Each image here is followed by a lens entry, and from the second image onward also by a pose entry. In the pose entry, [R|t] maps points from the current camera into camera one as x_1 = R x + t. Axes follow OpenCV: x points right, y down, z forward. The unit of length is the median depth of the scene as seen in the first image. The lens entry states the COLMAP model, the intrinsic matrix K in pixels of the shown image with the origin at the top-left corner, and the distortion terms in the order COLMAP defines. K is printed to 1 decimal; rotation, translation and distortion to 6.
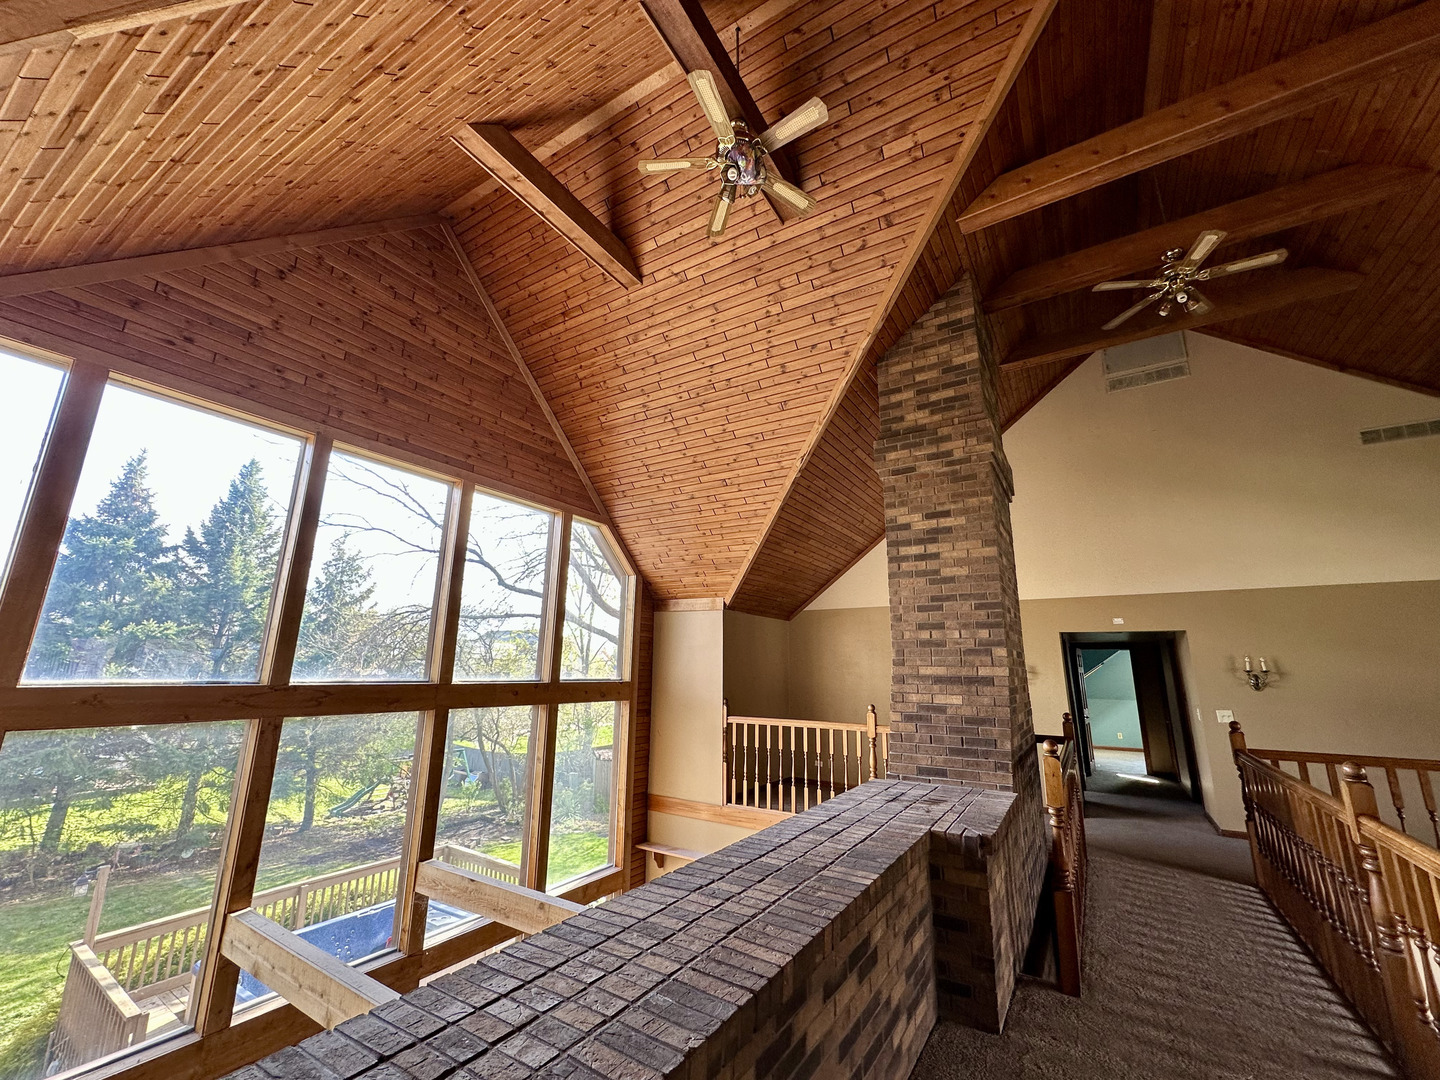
lens RADIAL K [[574.6, 0, 716.4], [0, 574.6, 540.3], [0, 0, 1]] dist [-0.005127, 0.000853]
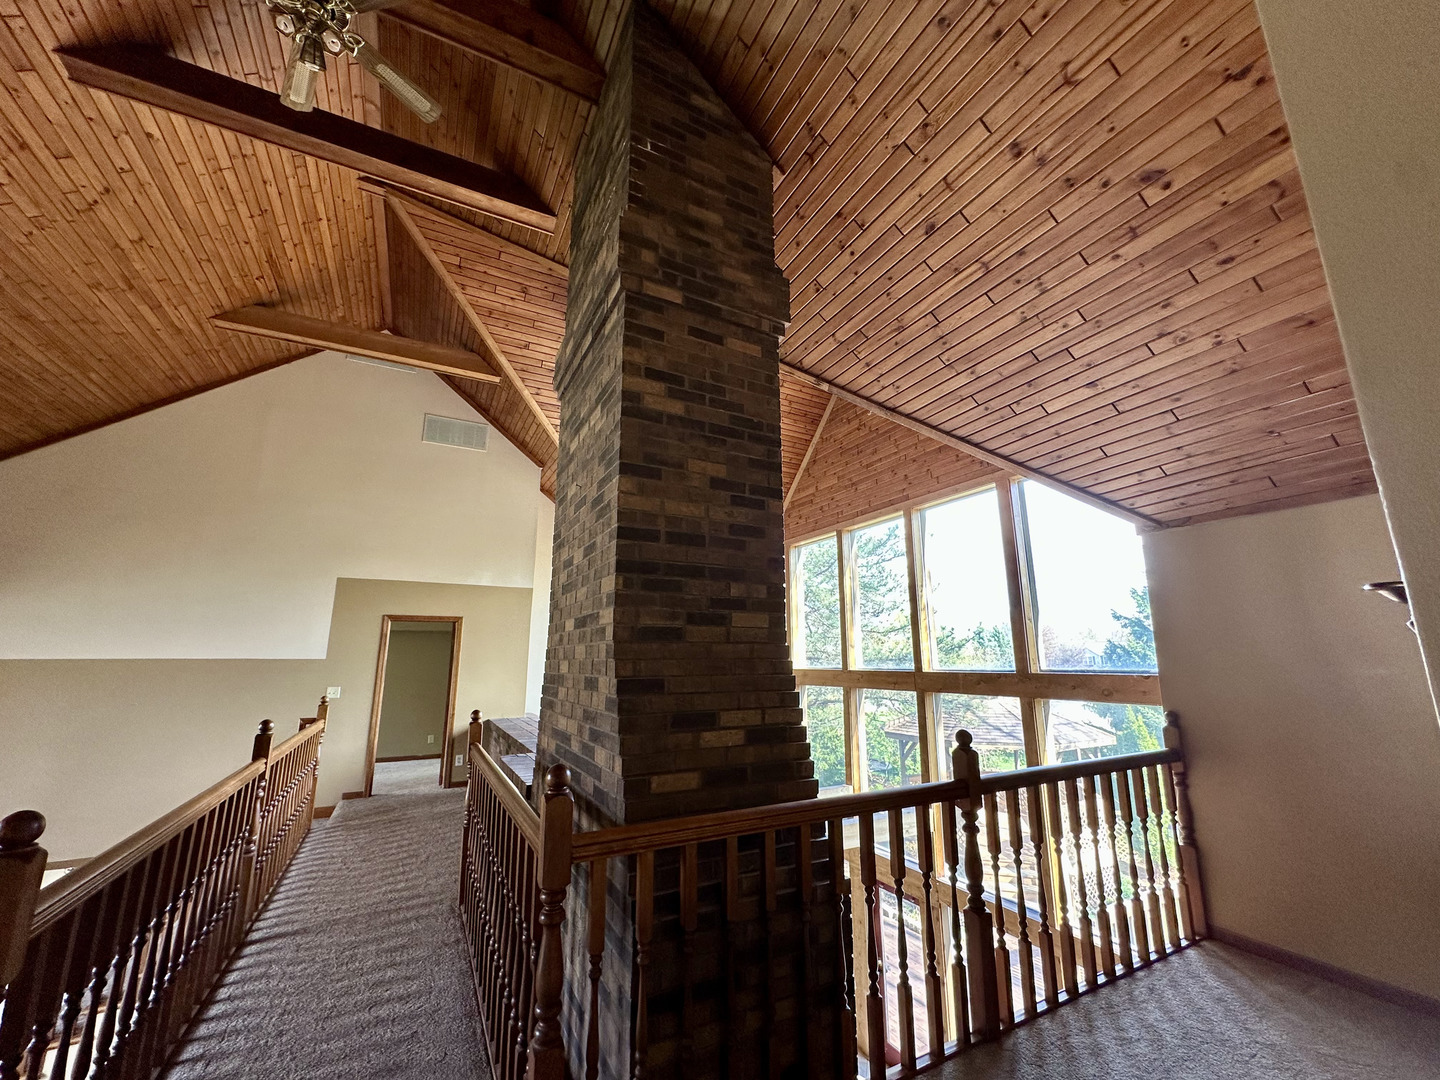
lens RADIAL K [[574.6, 0, 722.1], [0, 574.6, 539.3], [0, 0, 1]] dist [-0.005127, 0.000853]
pose [[-0.493428, -0.191707, -0.848397, 1.004773], [0.191153, 0.927660, -0.320793, 0.350562], [0.848522, -0.320462, -0.421087, 1.453046]]
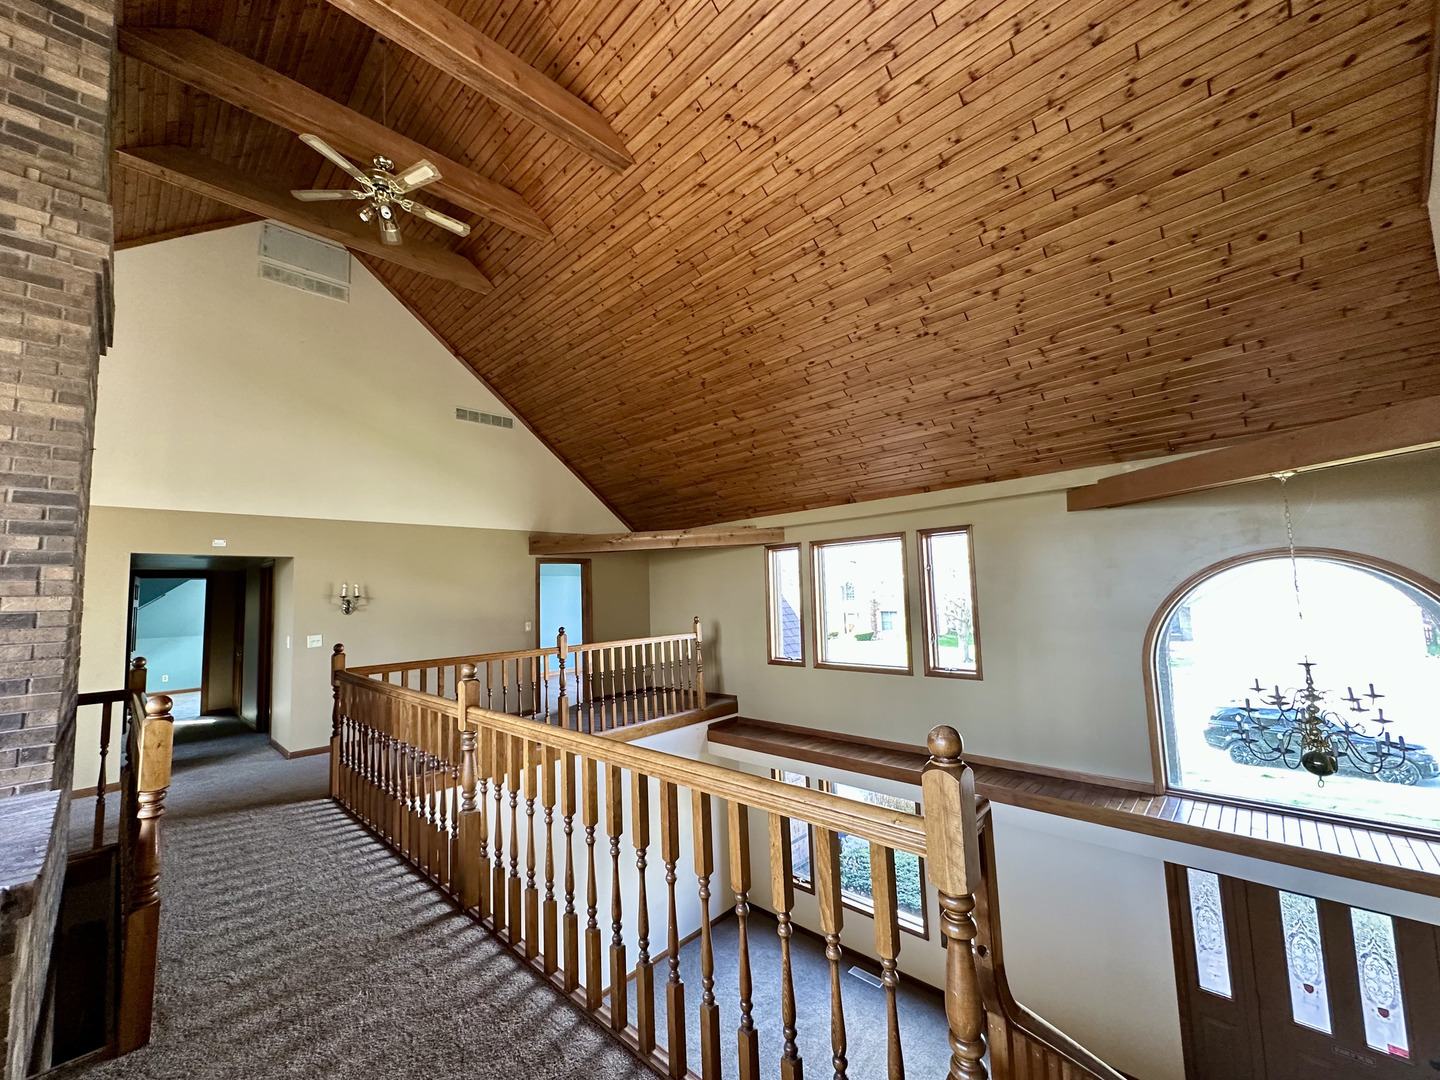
lens RADIAL K [[574.6, 0, 722.5], [0, 574.6, 539.5], [0, 0, 1]] dist [-0.005127, 0.000853]
pose [[0.186120, 0.069802, 0.980044, 0.014794], [-0.180365, 0.982950, -0.035756, 0.045981], [-0.965830, -0.170110, 0.195537, 0.168880]]
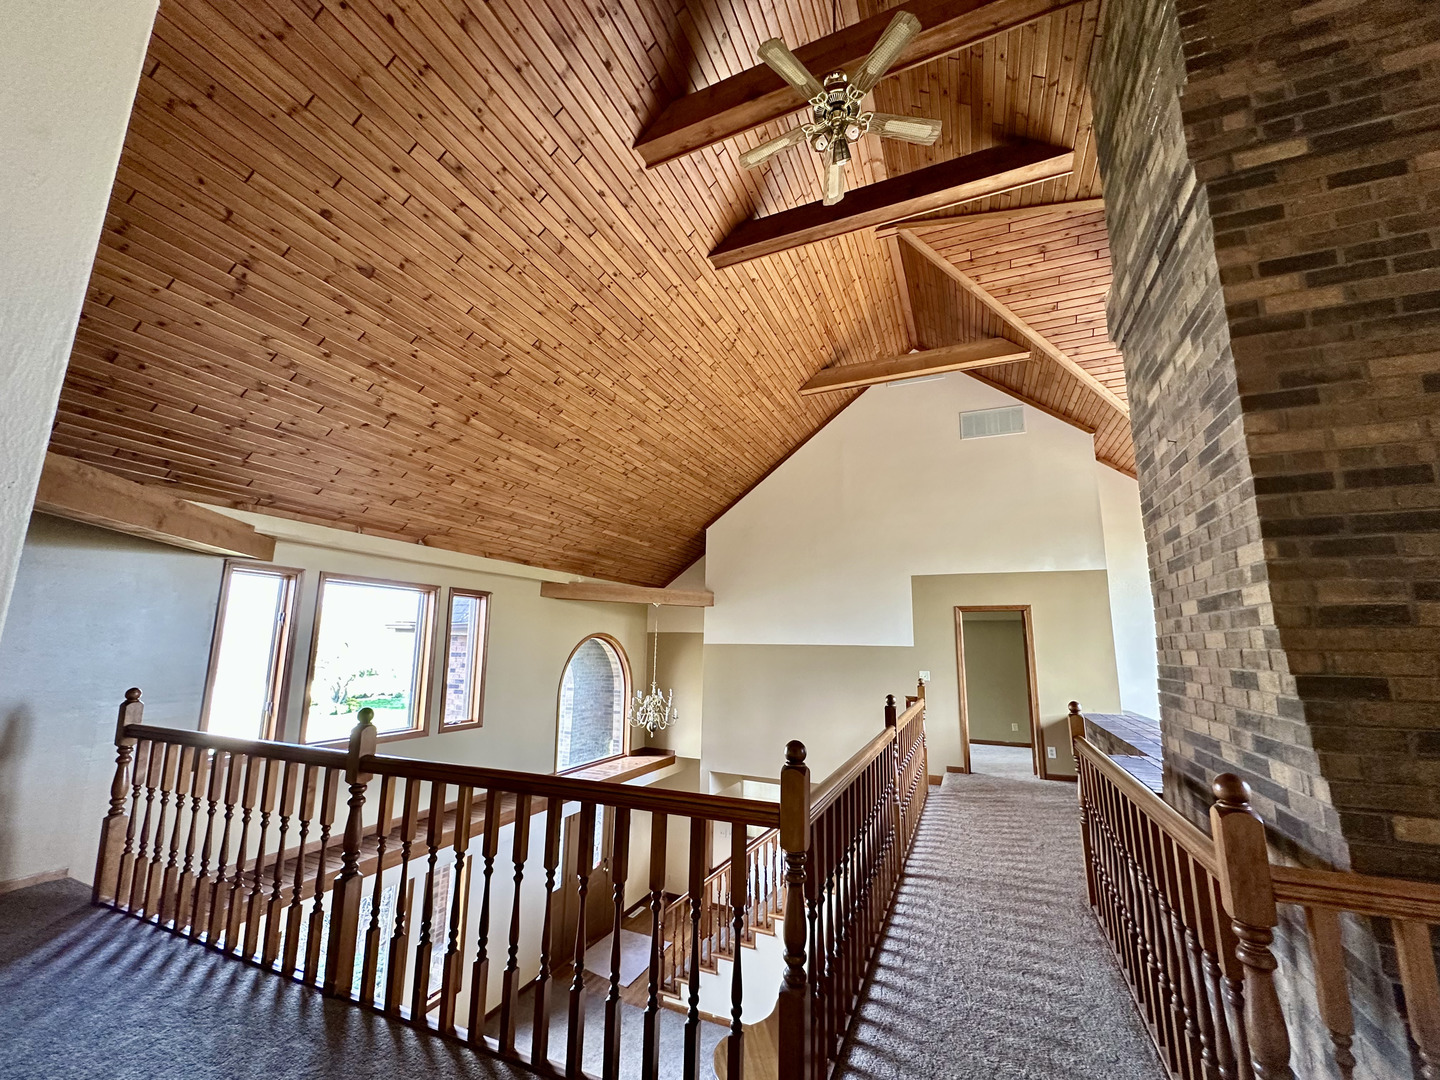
lens RADIAL K [[574.6, 0, 718.7], [0, 574.6, 539.4], [0, 0, 1]] dist [-0.005127, 0.000853]
pose [[-0.987385, -0.059095, -0.146894, 1.039920], [0.004201, 0.917637, -0.397398, 0.351692], [0.158280, -0.393002, -0.905813, 1.445352]]
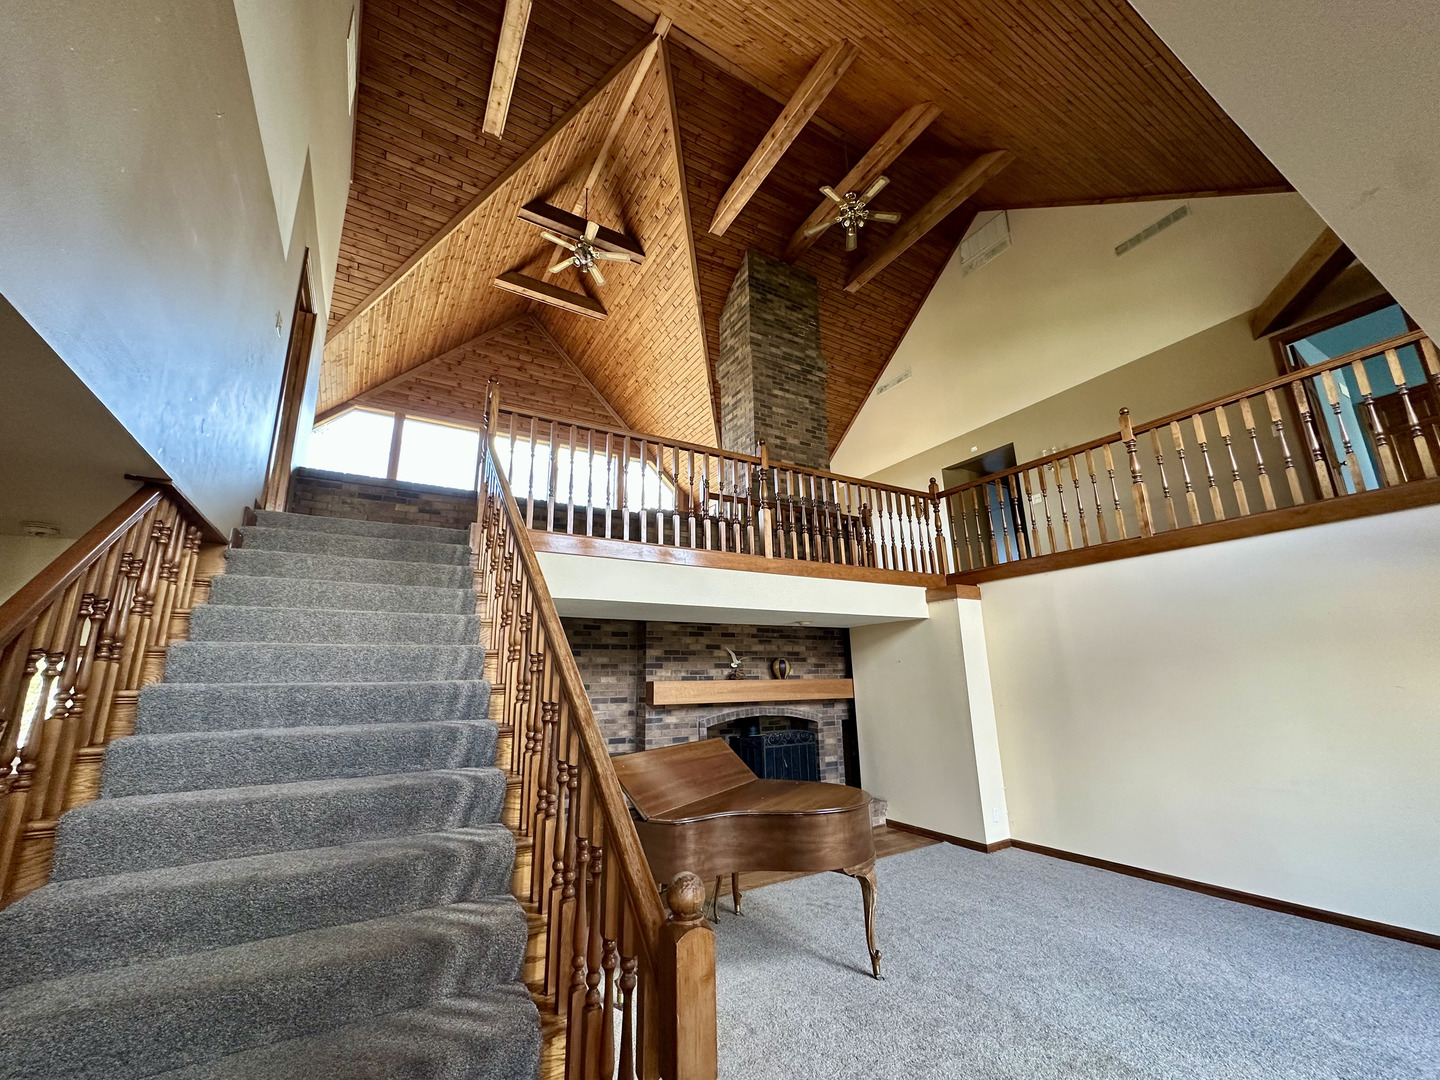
lens RADIAL K [[574.6, 0, 716.8], [0, 574.6, 543.2], [0, 0, 1]] dist [-0.005127, 0.000853]
pose [[0.889140, -0.138395, -0.436207, 1.035454], [0.131707, 0.990234, -0.045707, 0.481192], [0.438273, -0.016812, 0.898685, -0.612056]]
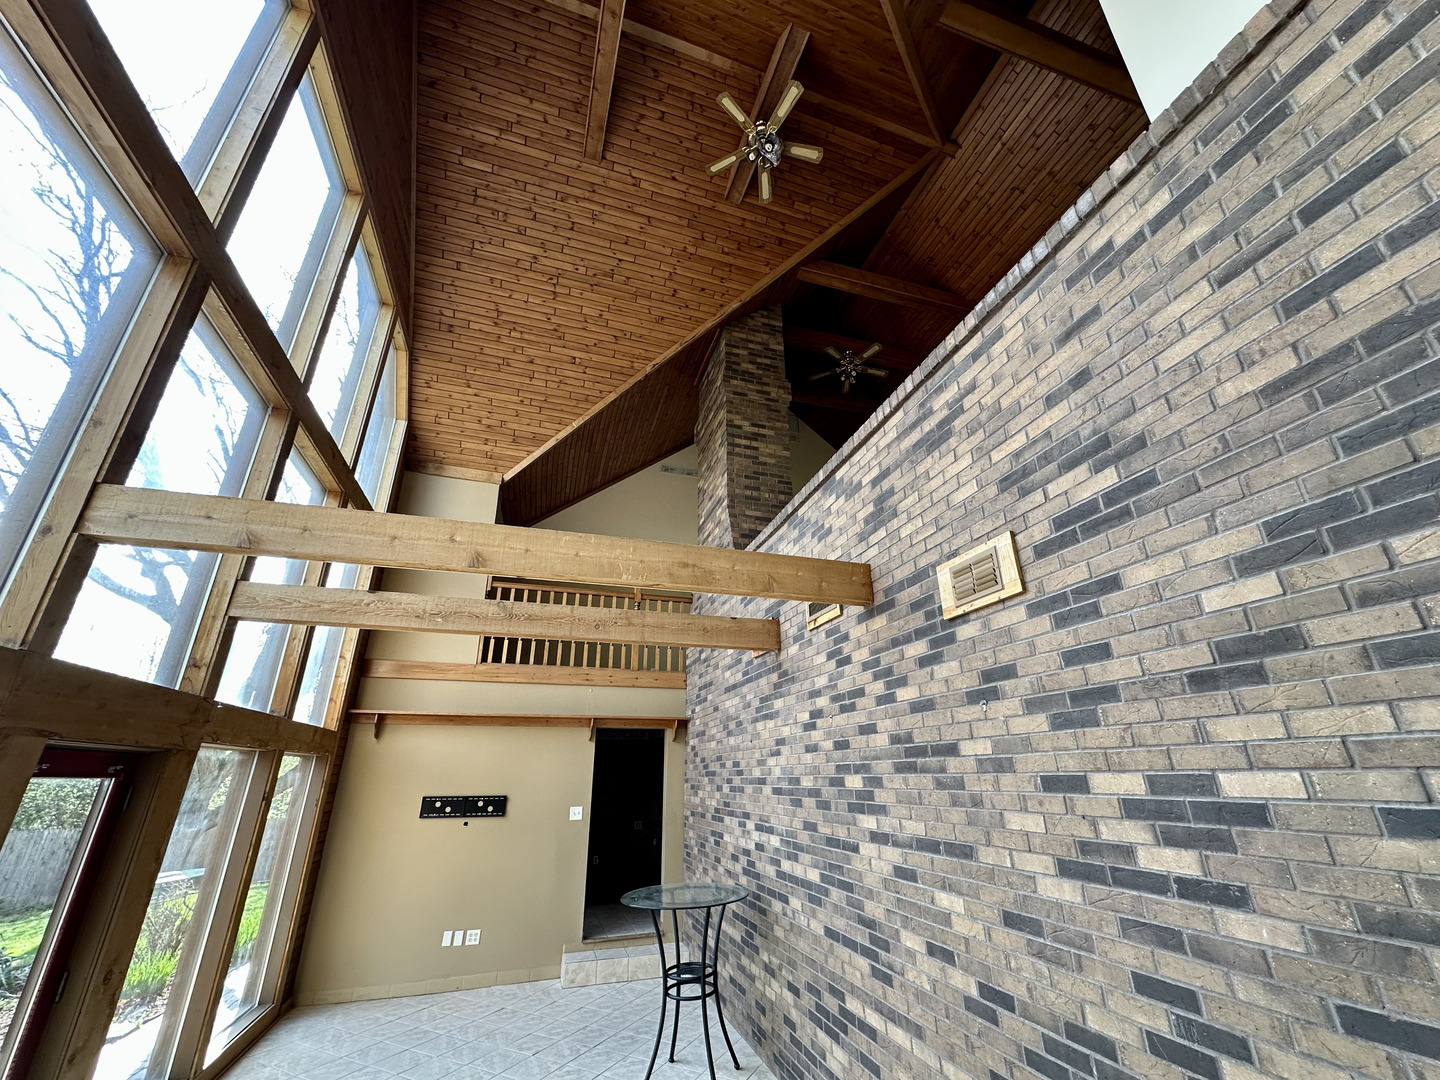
lens RADIAL K [[574.6, 0, 720.9], [0, 574.6, 539.6], [0, 0, 1]] dist [-0.005127, 0.000853]
pose [[0.643144, 0.274587, 0.714820, -0.698573], [-0.154959, 0.960852, -0.229676, 0.619734], [-0.749902, 0.036947, 0.660516, 0.068664]]
